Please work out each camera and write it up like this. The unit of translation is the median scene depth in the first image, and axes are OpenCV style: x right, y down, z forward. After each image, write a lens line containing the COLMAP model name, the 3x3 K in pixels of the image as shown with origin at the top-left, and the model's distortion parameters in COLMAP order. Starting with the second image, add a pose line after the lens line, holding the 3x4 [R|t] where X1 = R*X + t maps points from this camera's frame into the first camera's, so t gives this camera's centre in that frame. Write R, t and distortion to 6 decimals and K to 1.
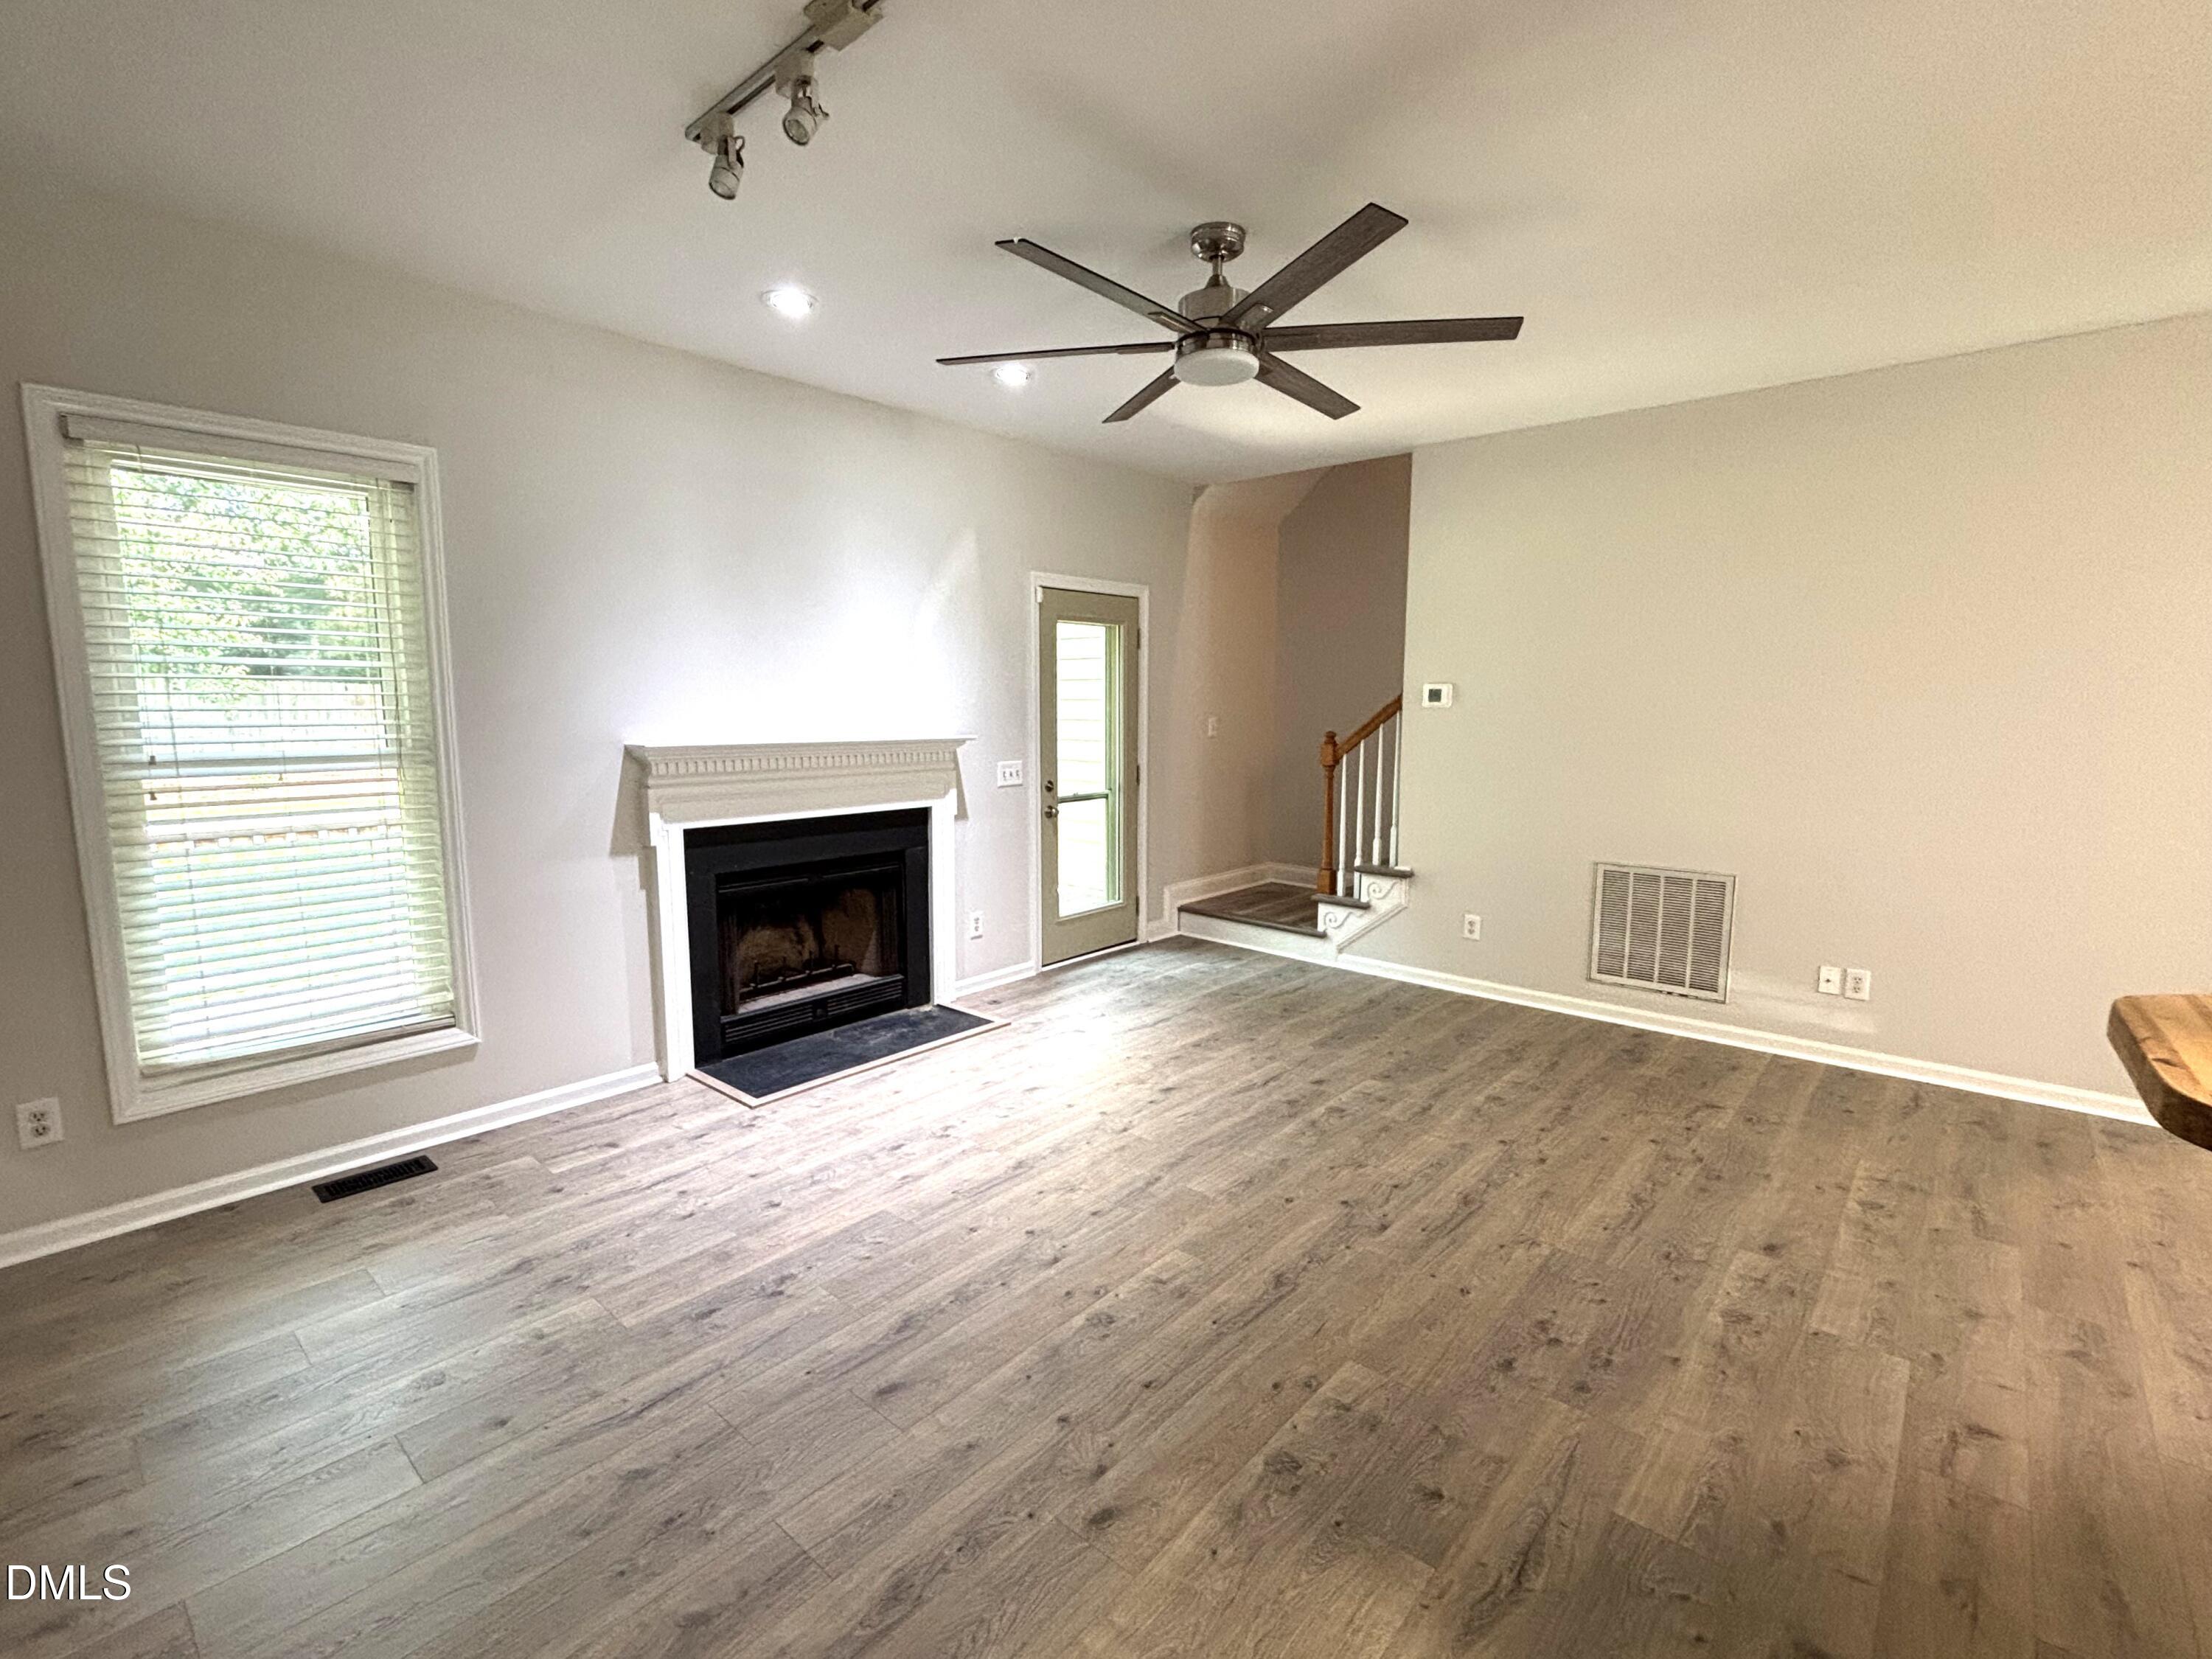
lens RADIAL K [[998.3, 0, 1106.0], [0, 998.3, 829.5], [0, 0, 1]] dist [0.021574, -0.007880]
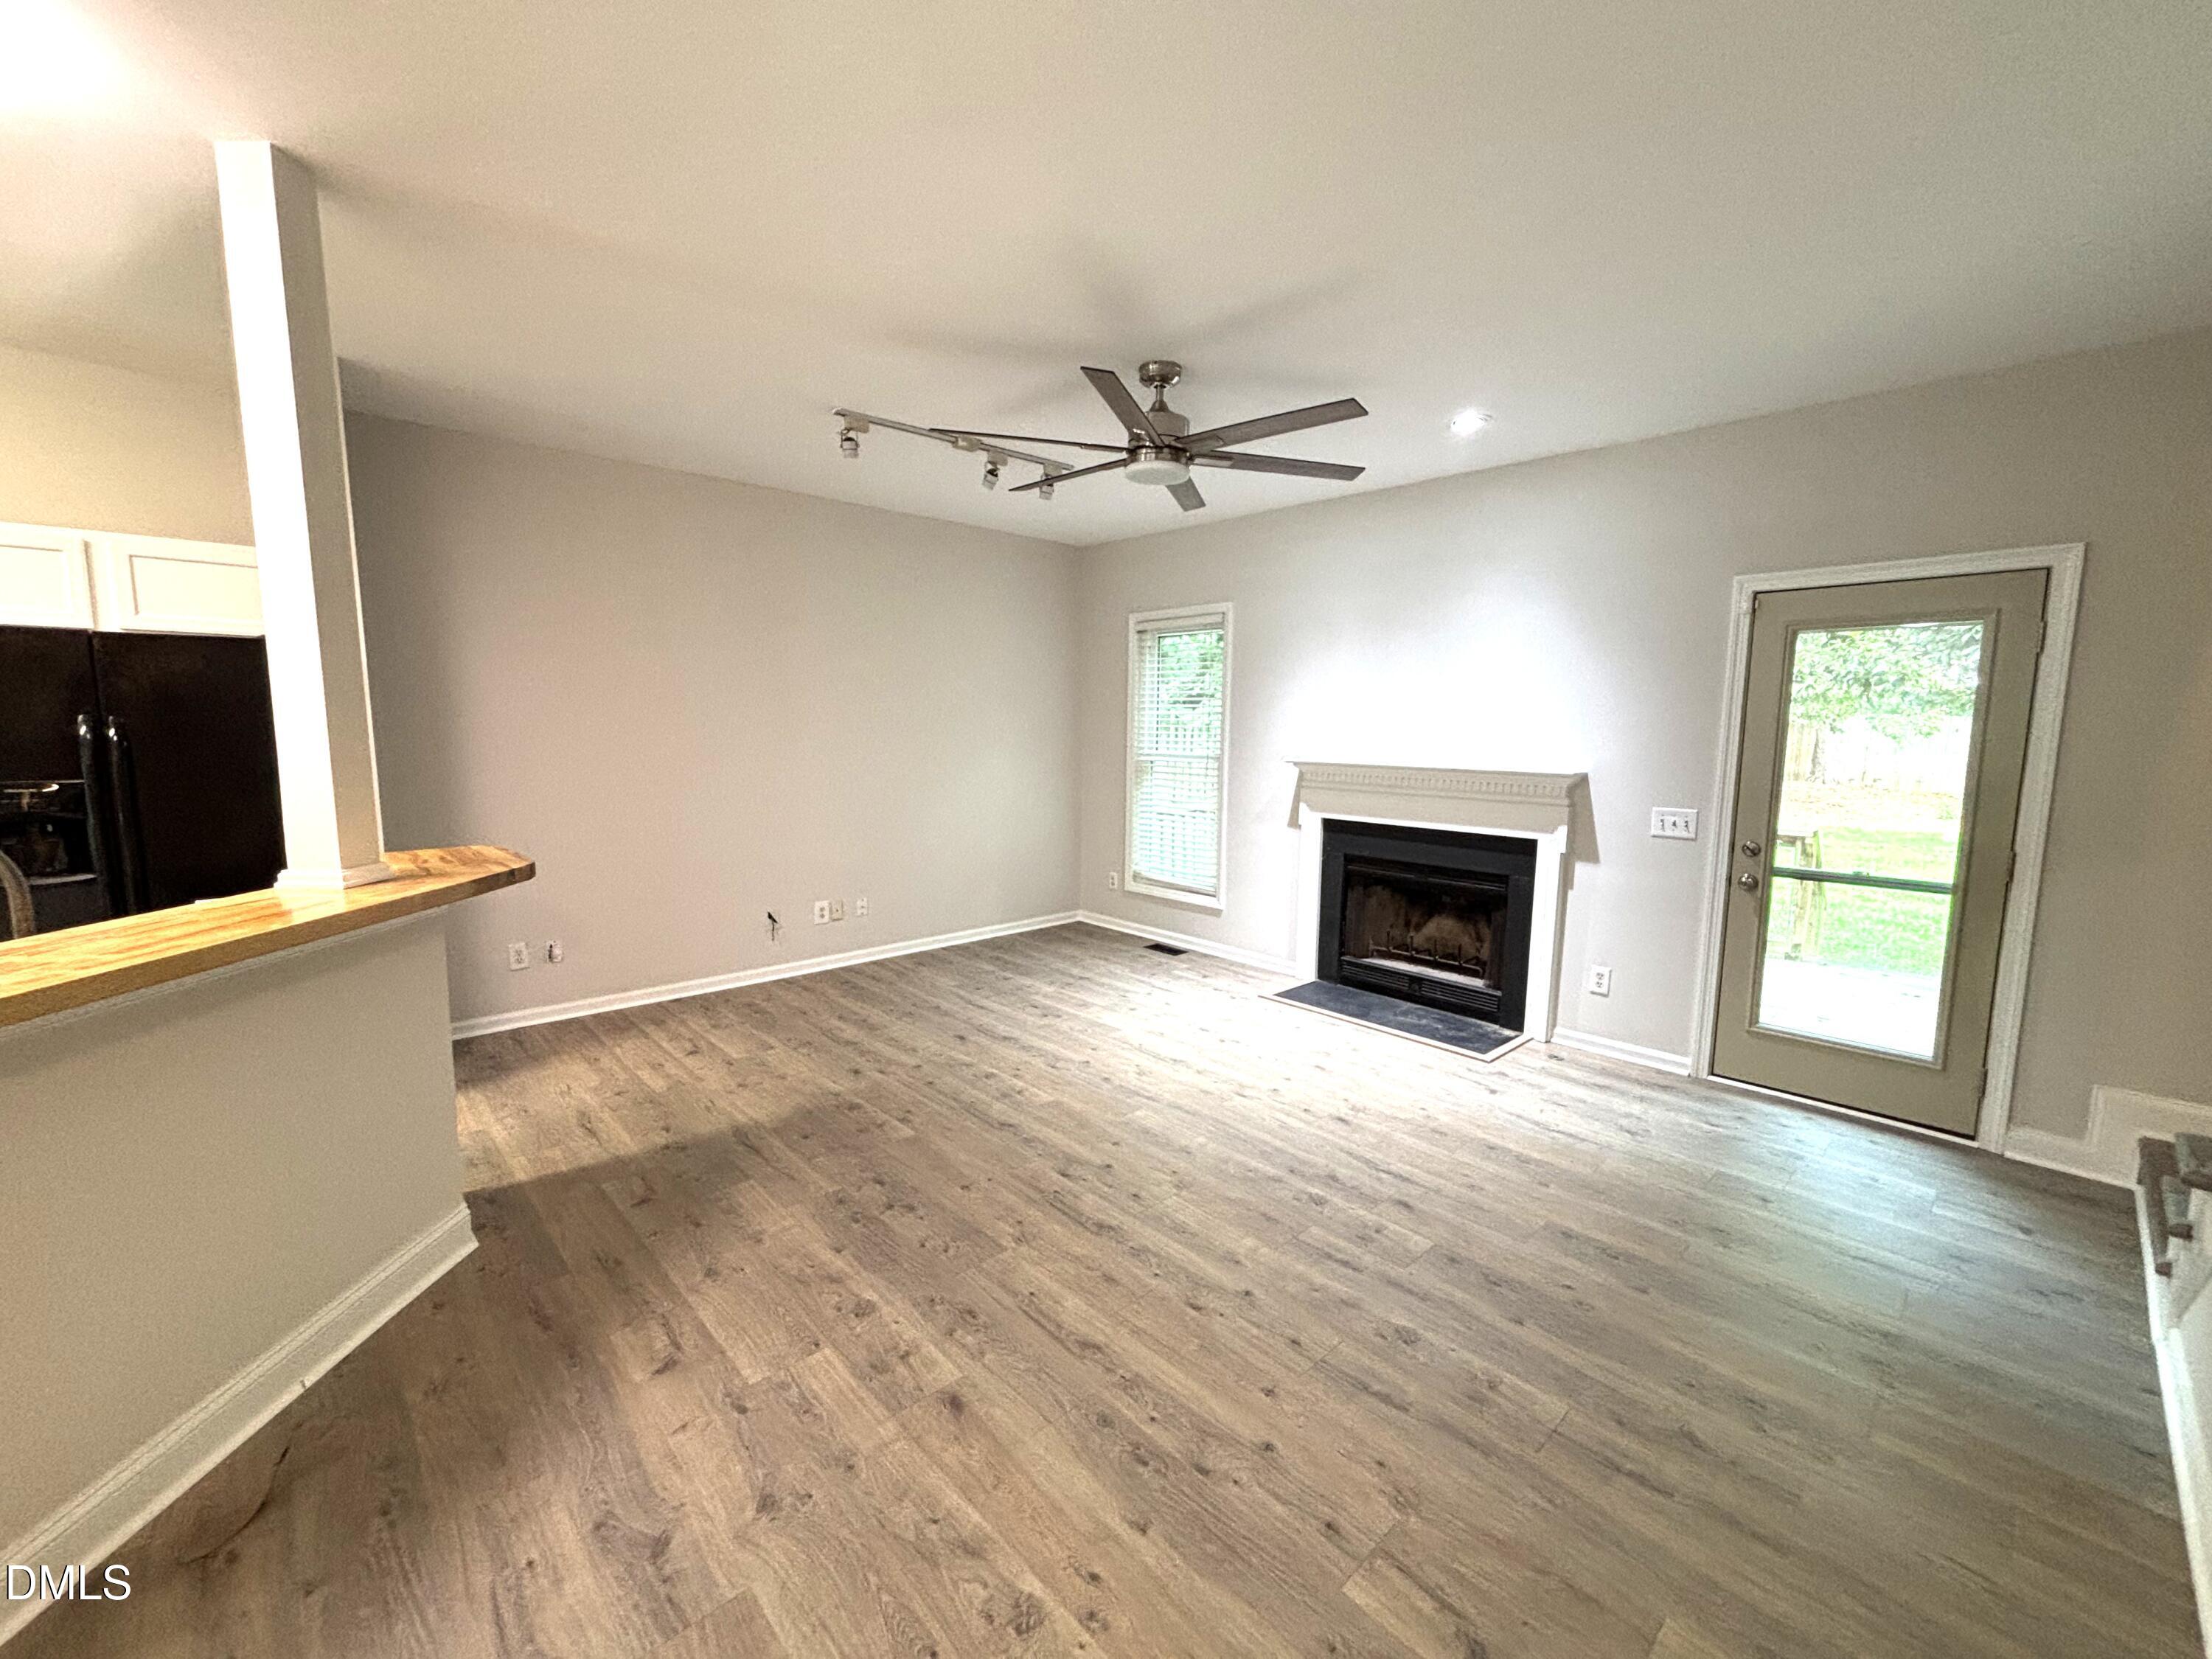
lens RADIAL K [[893.1, 0, 1106.0], [0, 893.1, 829.5], [0, 0, 1]] dist [-0.000079, 0.000214]
pose [[-0.091743, 0.111964, -0.989468, 0.893510], [-0.142697, 0.981925, 0.124341, -0.098025], [0.985505, 0.152601, -0.074108, 0.752344]]
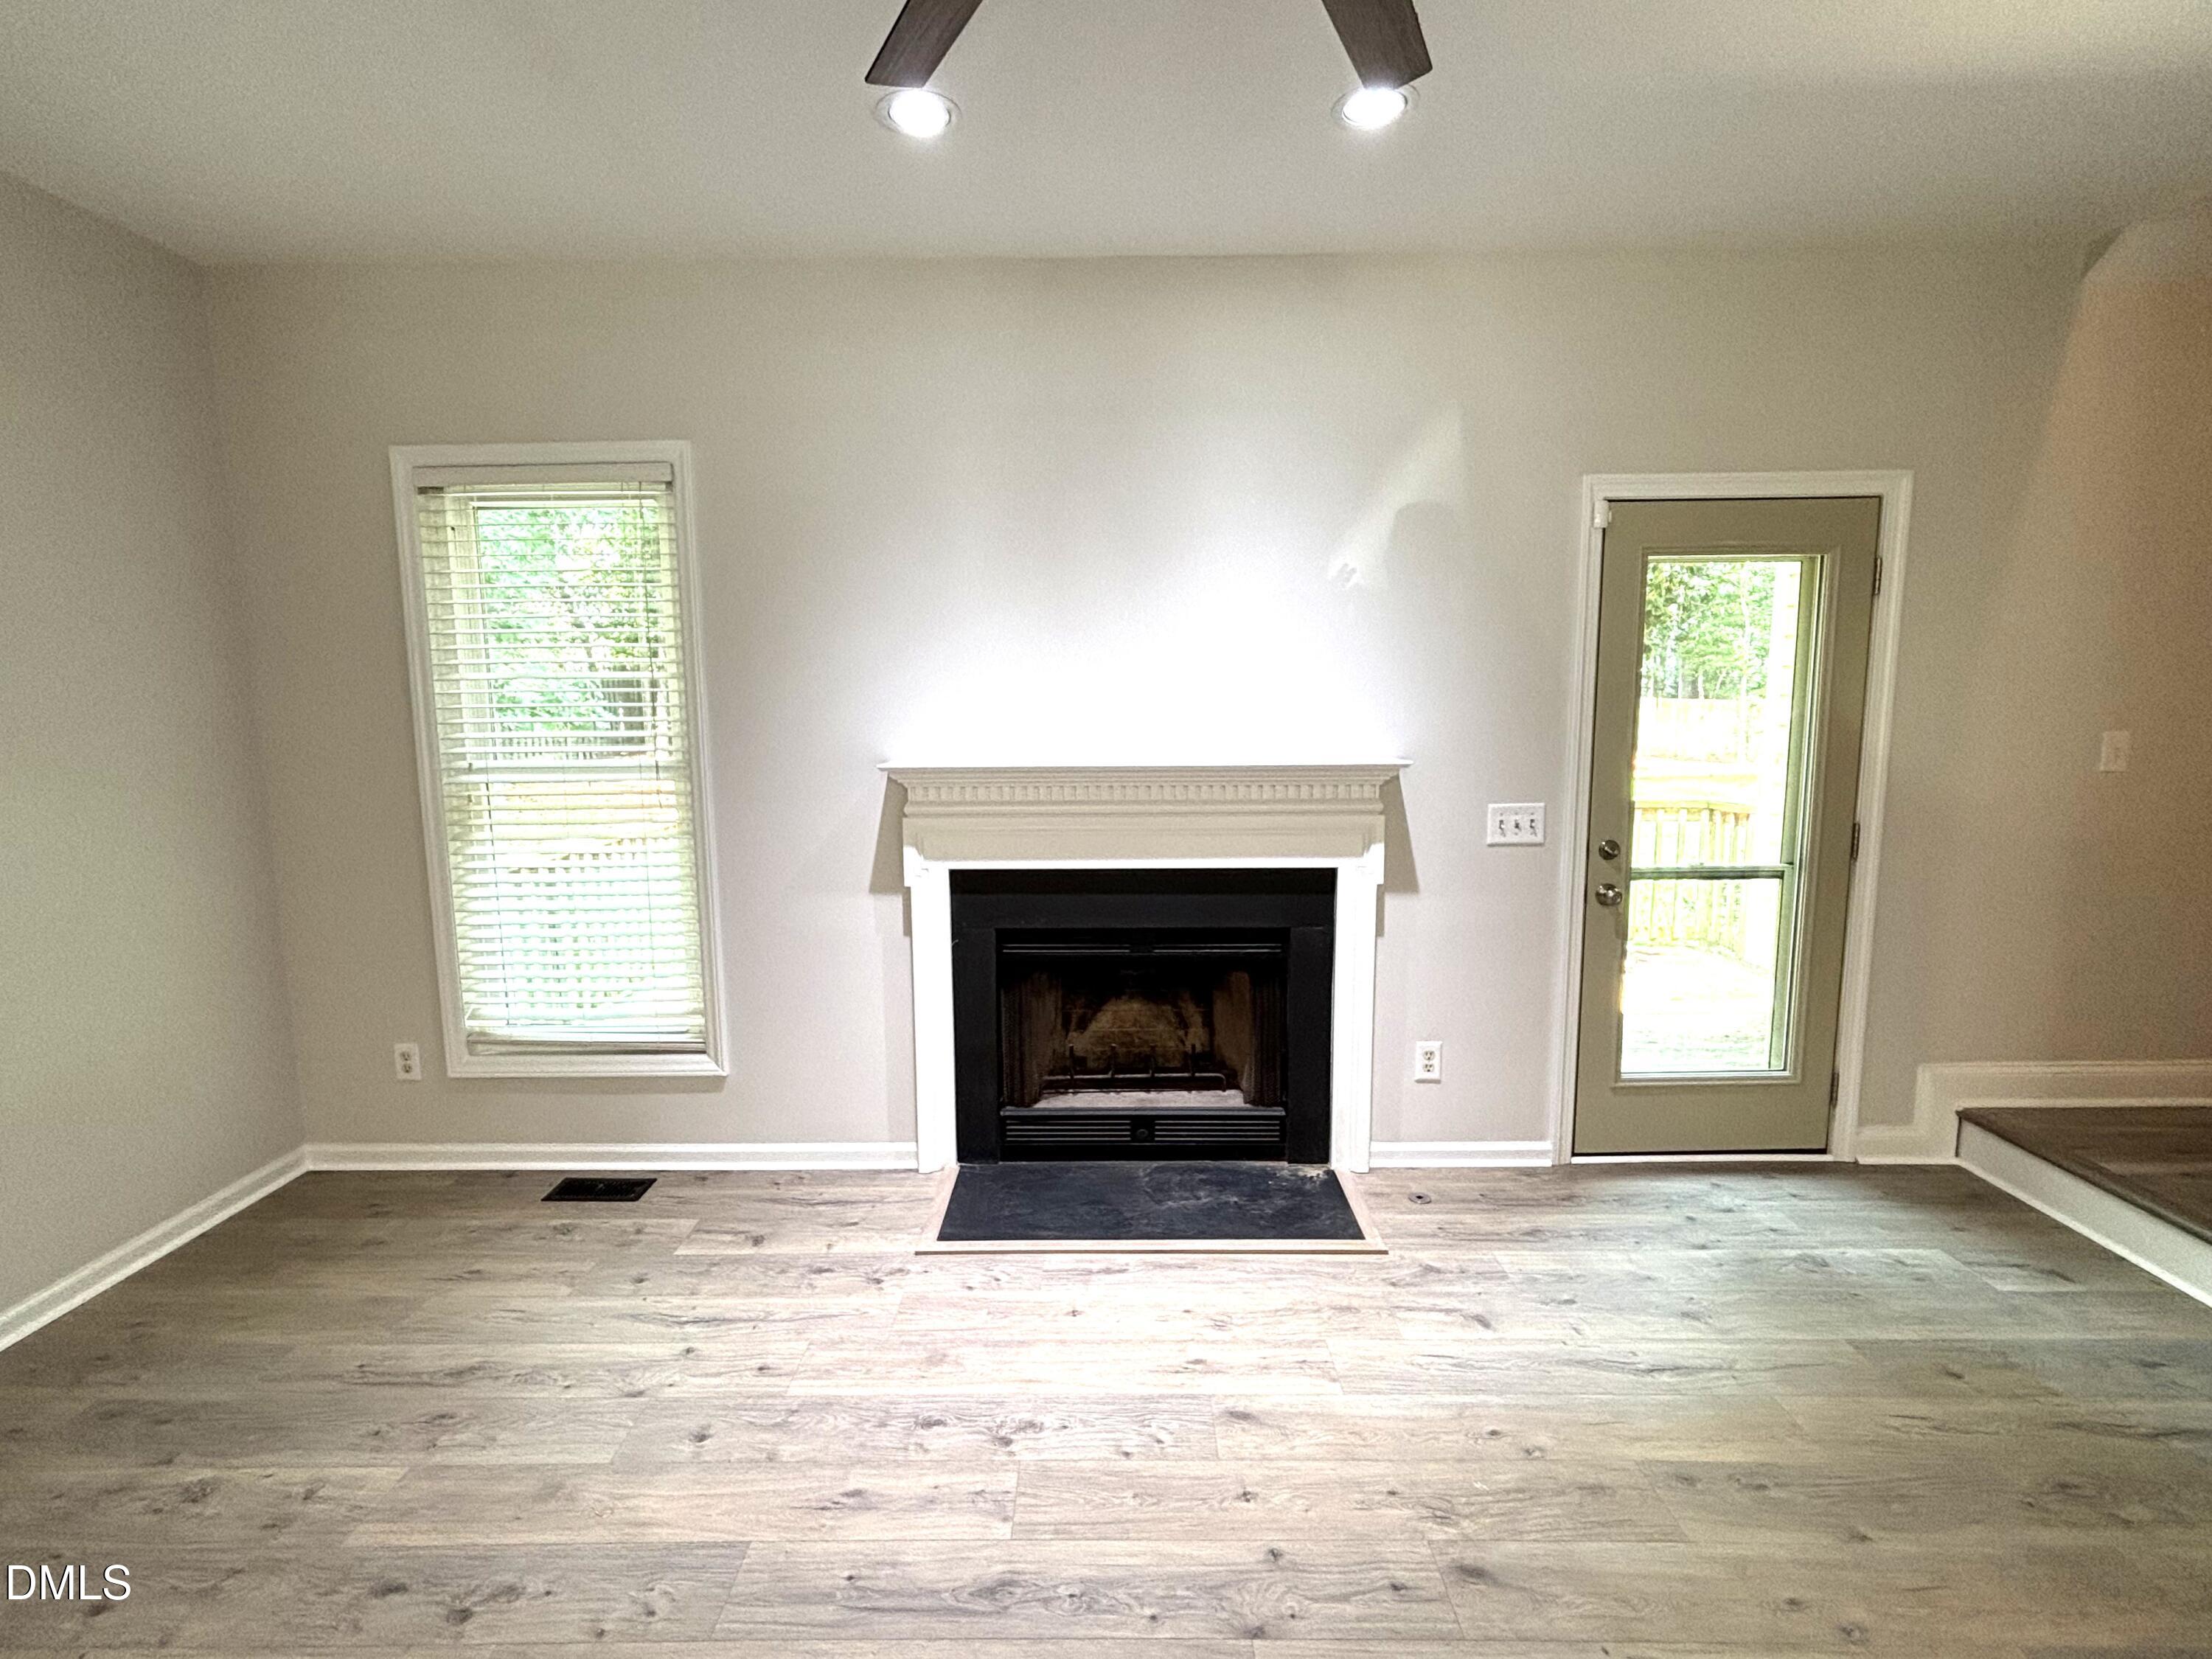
lens RADIAL K [[1010.2, 0, 1106.0], [0, 1010.2, 829.5], [0, 0, 1]] dist [0.002038, 0.000109]
pose [[0.655676, 0.086245, -0.750101, 0.252751], [-0.086145, 0.995513, 0.039162, -0.071482], [0.750112, 0.038940, 0.660163, 0.538343]]
